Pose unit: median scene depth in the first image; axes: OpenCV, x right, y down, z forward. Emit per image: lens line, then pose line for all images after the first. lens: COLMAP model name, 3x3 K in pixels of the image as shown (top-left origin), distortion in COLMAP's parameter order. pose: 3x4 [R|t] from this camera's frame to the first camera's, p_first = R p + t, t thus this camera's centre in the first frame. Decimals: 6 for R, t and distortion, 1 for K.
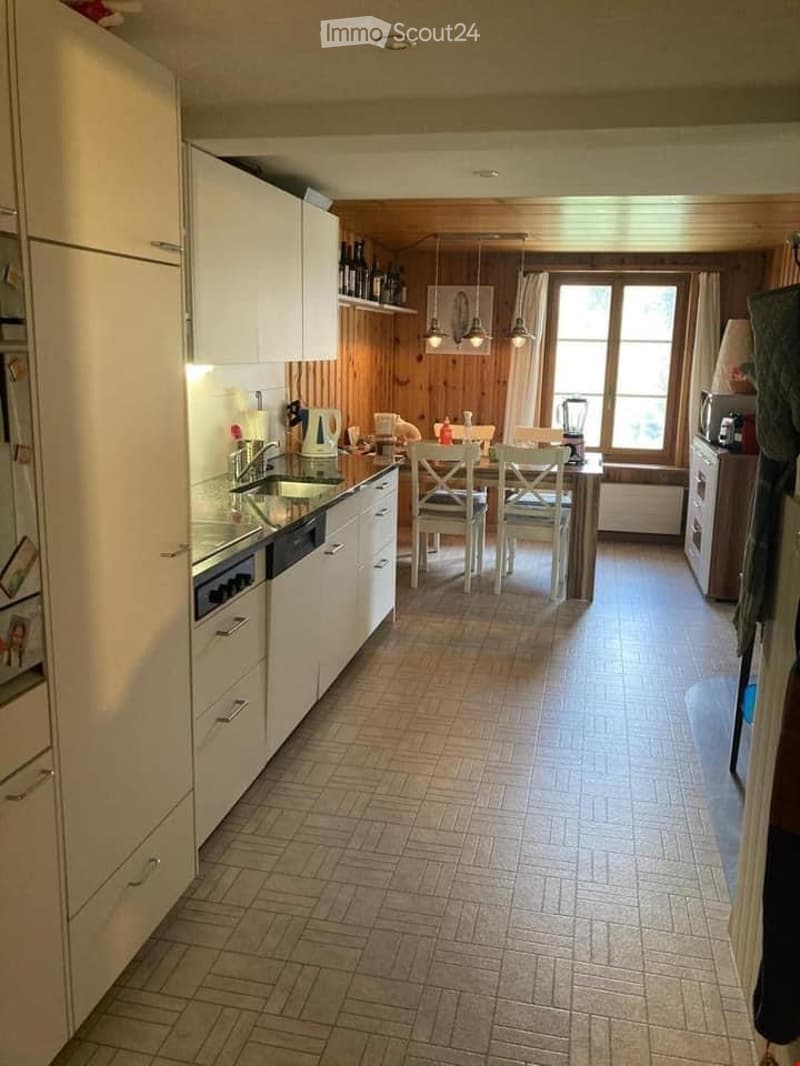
lens RADIAL K [[900.7, 0, 403.0], [0, 900.7, 535.2], [0, 0, 1]] dist [0.099335, -0.164462]
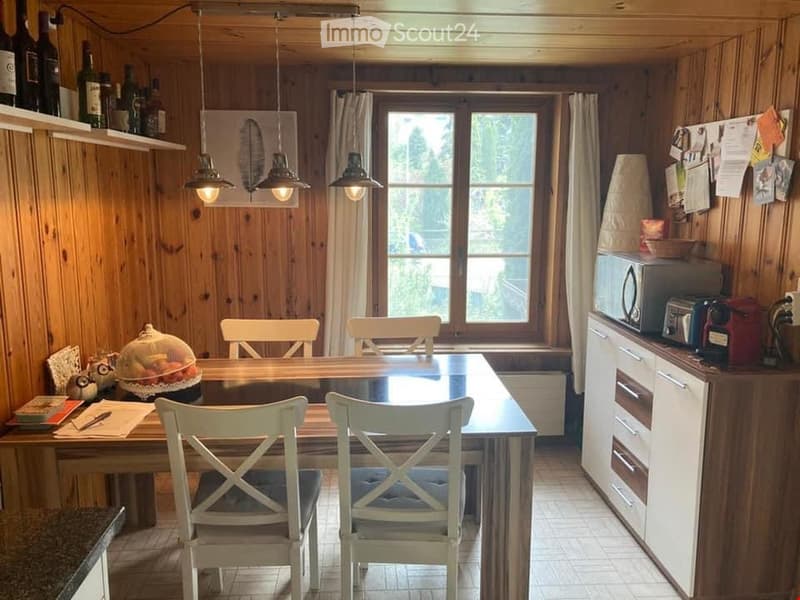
lens RADIAL K [[676.0, 0, 399.2], [0, 676.0, 297.5], [0, 0, 1]] dist [0.099335, -0.164462]
pose [[0.963880, -0.064068, 0.258515, 0.030938], [0.074010, 0.996839, -0.028901, -0.110148], [-0.255846, 0.046990, 0.965575, 0.480293]]
